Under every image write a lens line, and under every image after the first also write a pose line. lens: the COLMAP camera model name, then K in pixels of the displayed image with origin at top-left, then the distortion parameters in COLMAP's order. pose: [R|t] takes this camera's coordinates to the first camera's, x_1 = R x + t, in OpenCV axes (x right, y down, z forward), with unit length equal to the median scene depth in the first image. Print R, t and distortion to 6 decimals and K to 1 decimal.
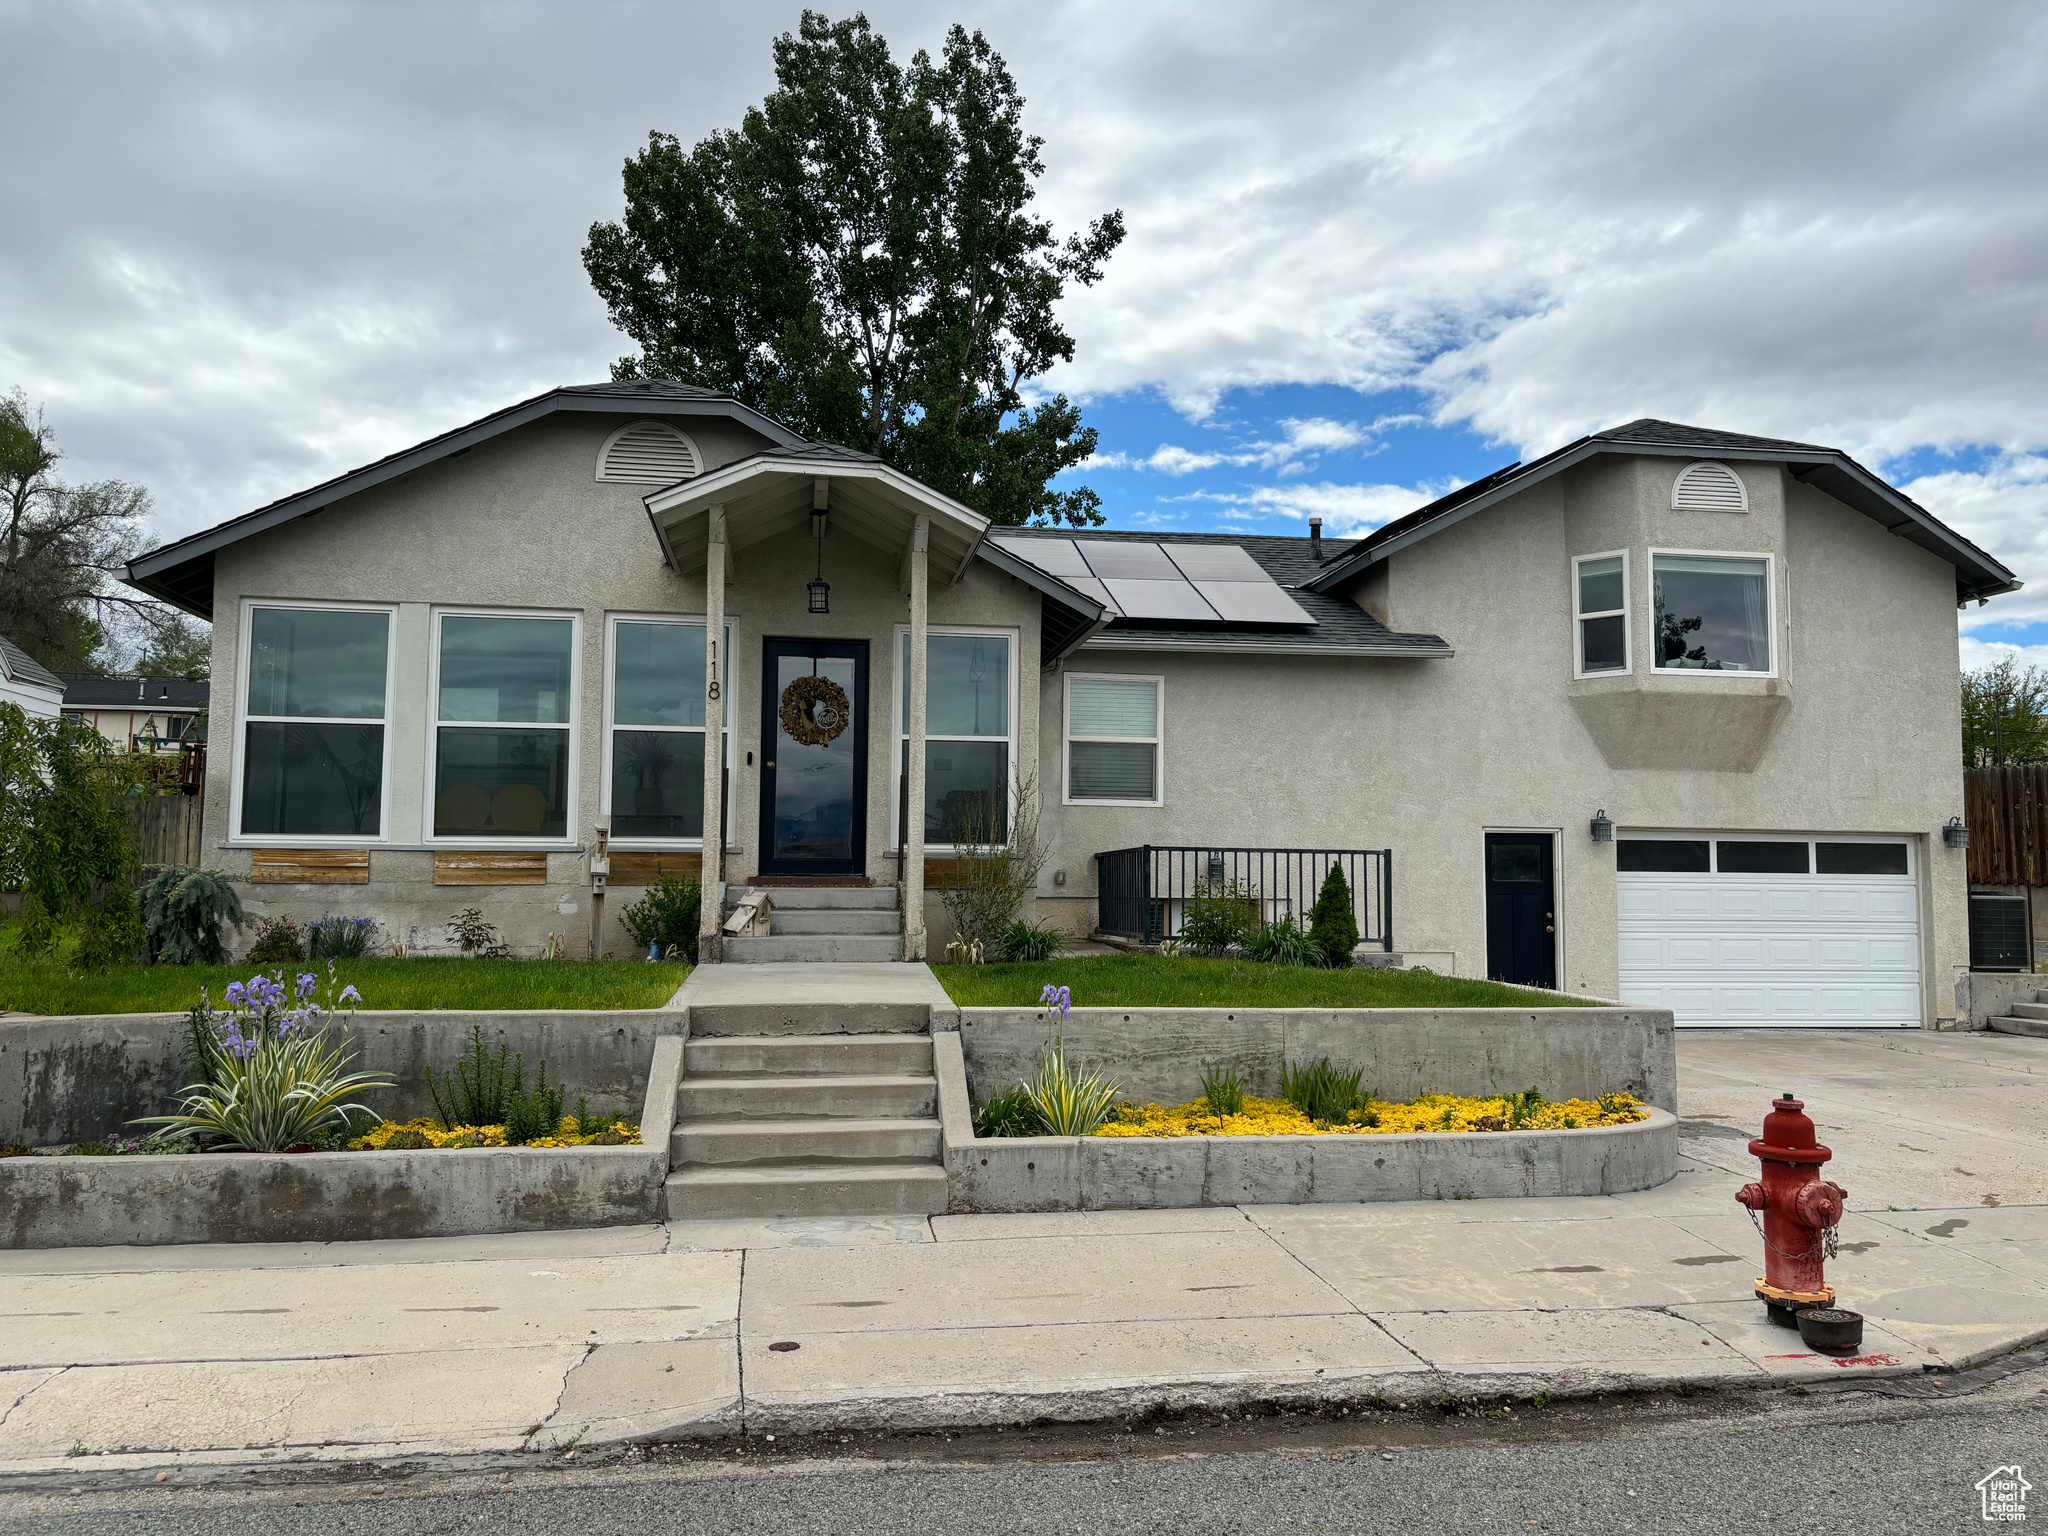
lens RADIAL K [[1516.2, 0, 1054.0], [0, 1516.2, 761.1], [0, 0, 1]] dist [0.038785, -0.031042]
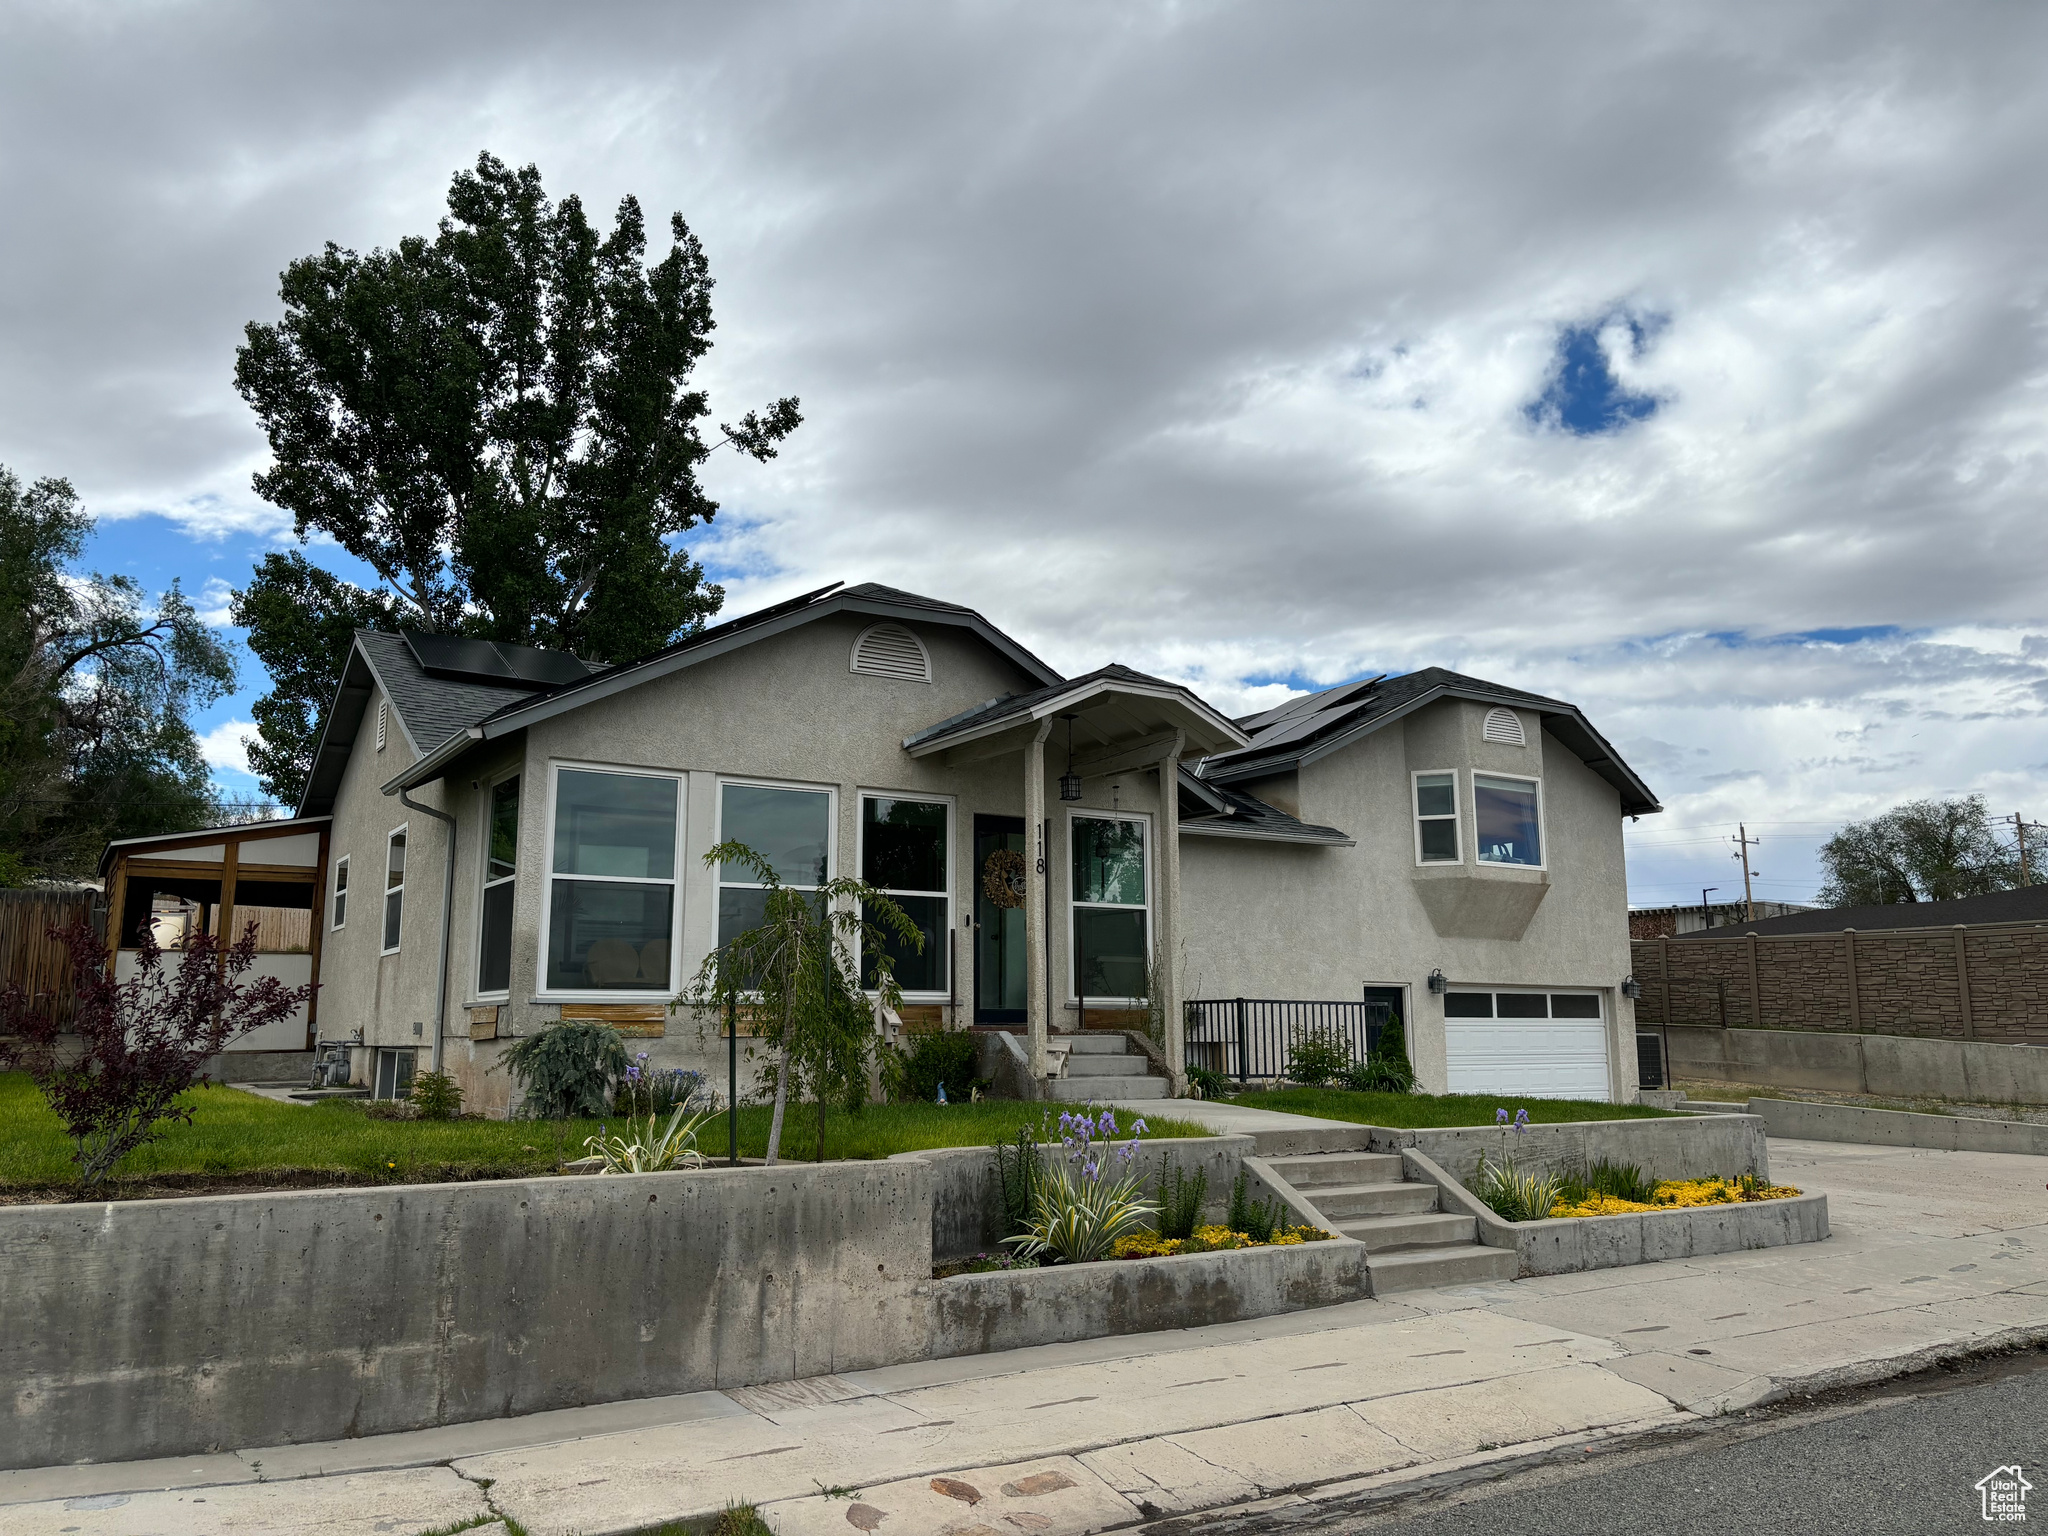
lens RADIAL K [[1516.2, 0, 998.3], [0, 1516.2, 772.5], [0, 0, 1]] dist [0.038785, -0.031042]
pose [[0.920051, 0.056304, 0.387732, -0.649750], [-0.023158, 0.995705, -0.089640, -0.012168], [-0.391114, 0.073494, 0.917403, -0.062899]]
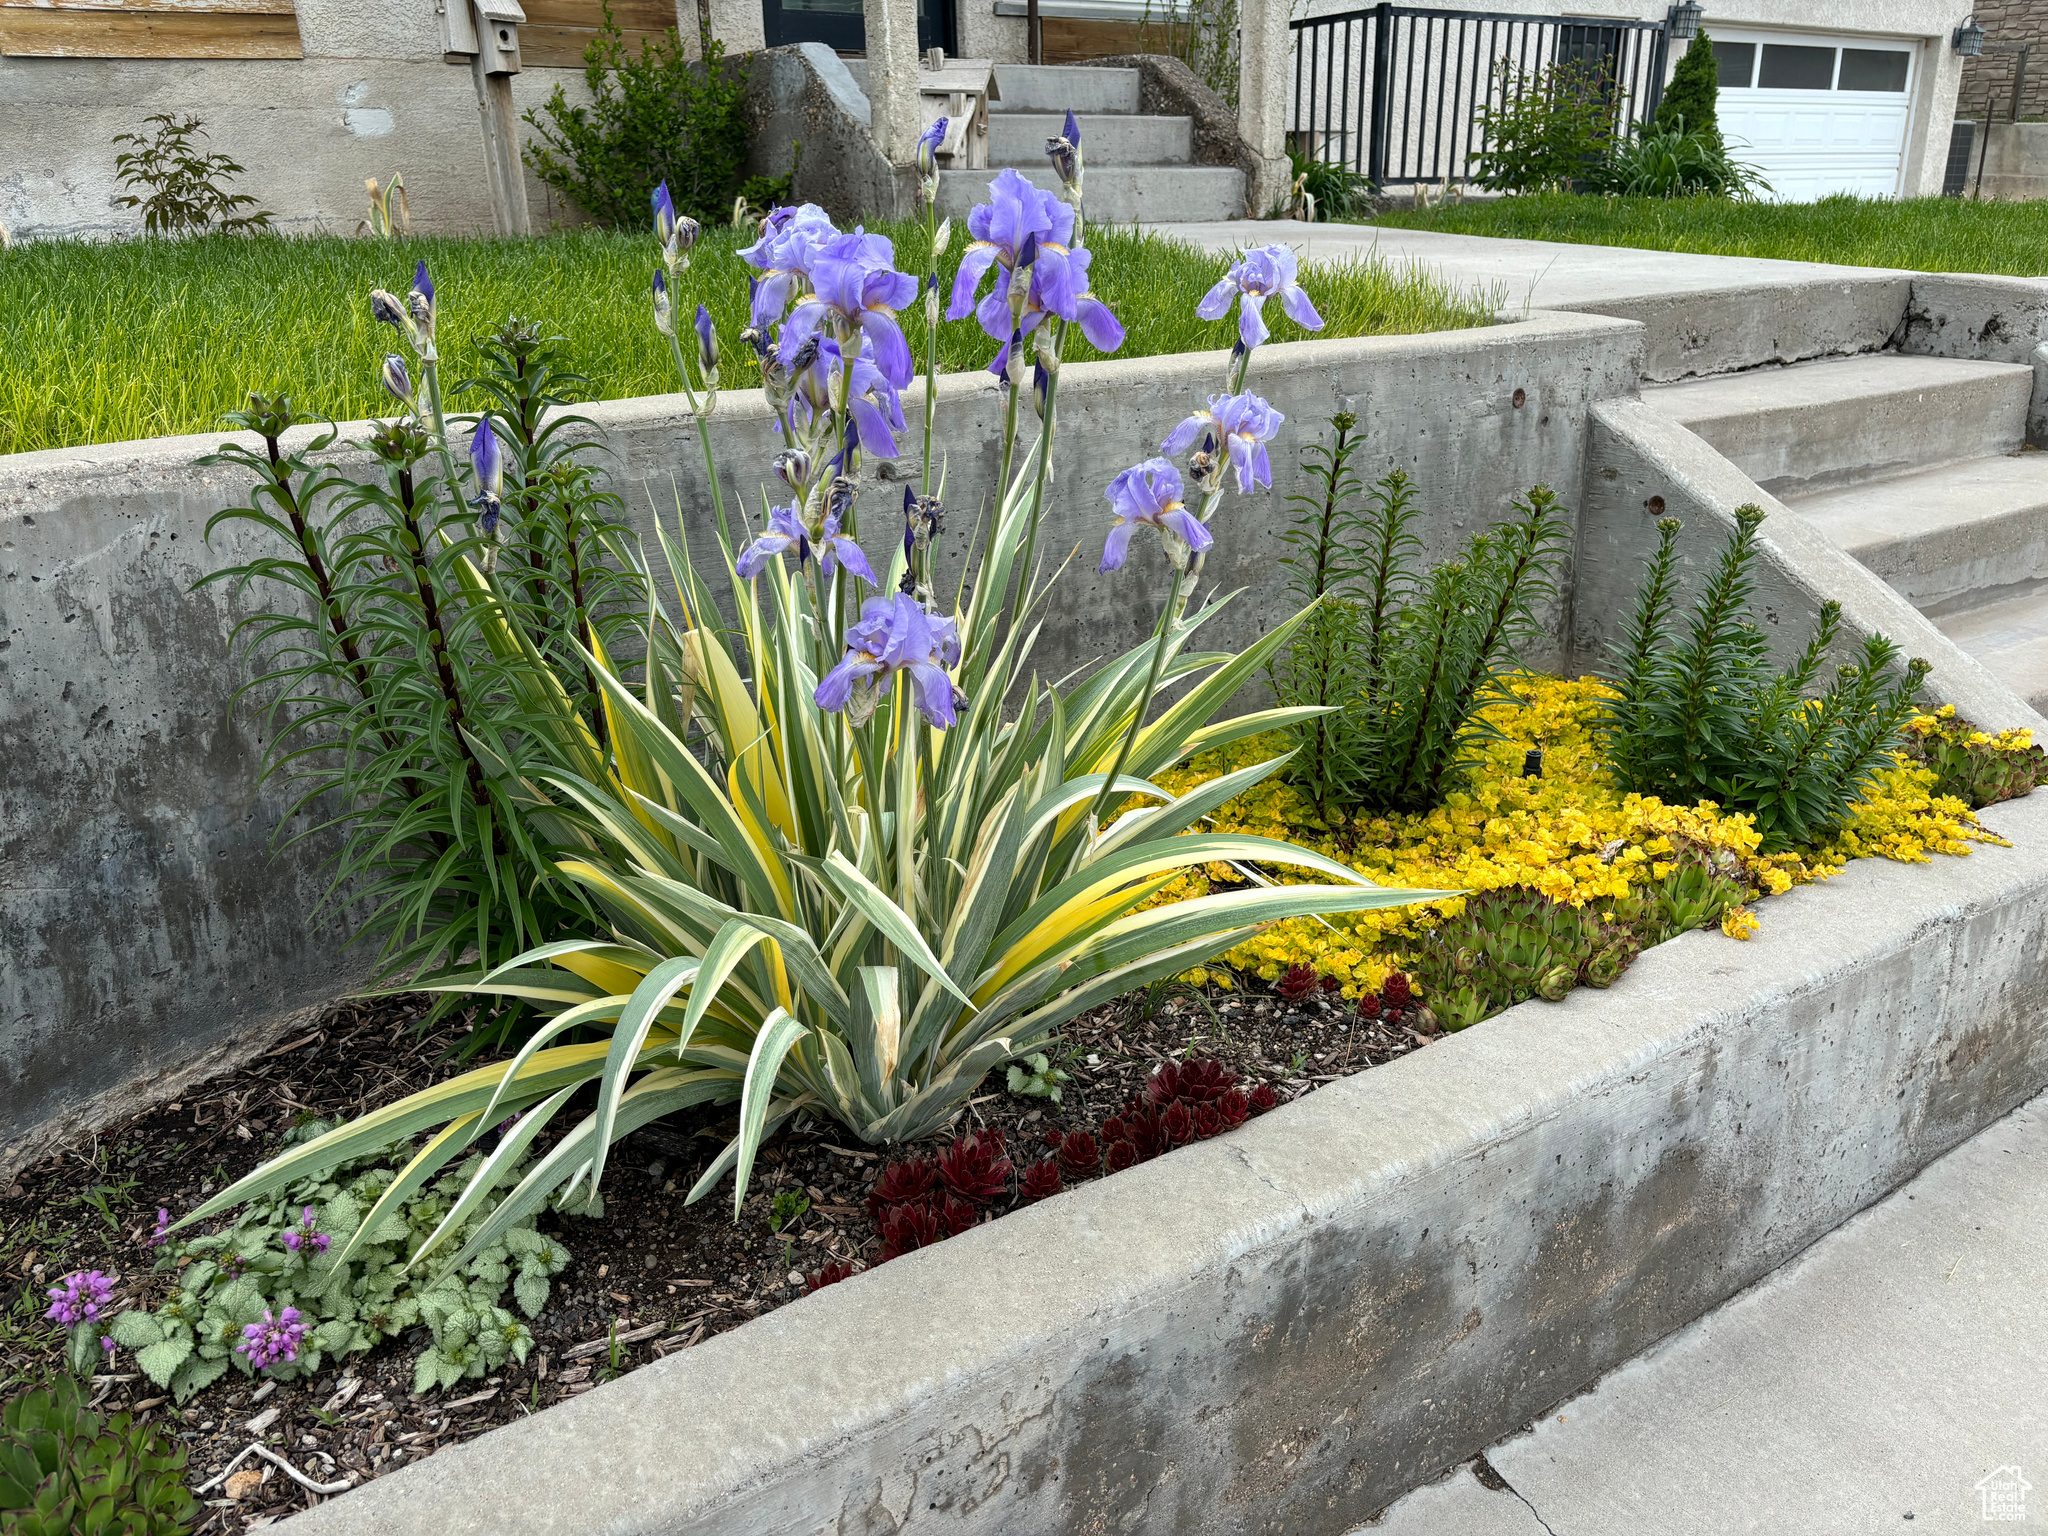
lens RADIAL K [[1516.2, 0, 1025.4], [0, 1516.2, 764.1], [0, 0, 1]] dist [0.038785, -0.031042]
pose [[0.911030, -0.169358, 0.375955, -0.347026], [-0.005821, 0.906386, 0.422410, 0.077969], [-0.412299, -0.387017, 0.824759, 0.515671]]
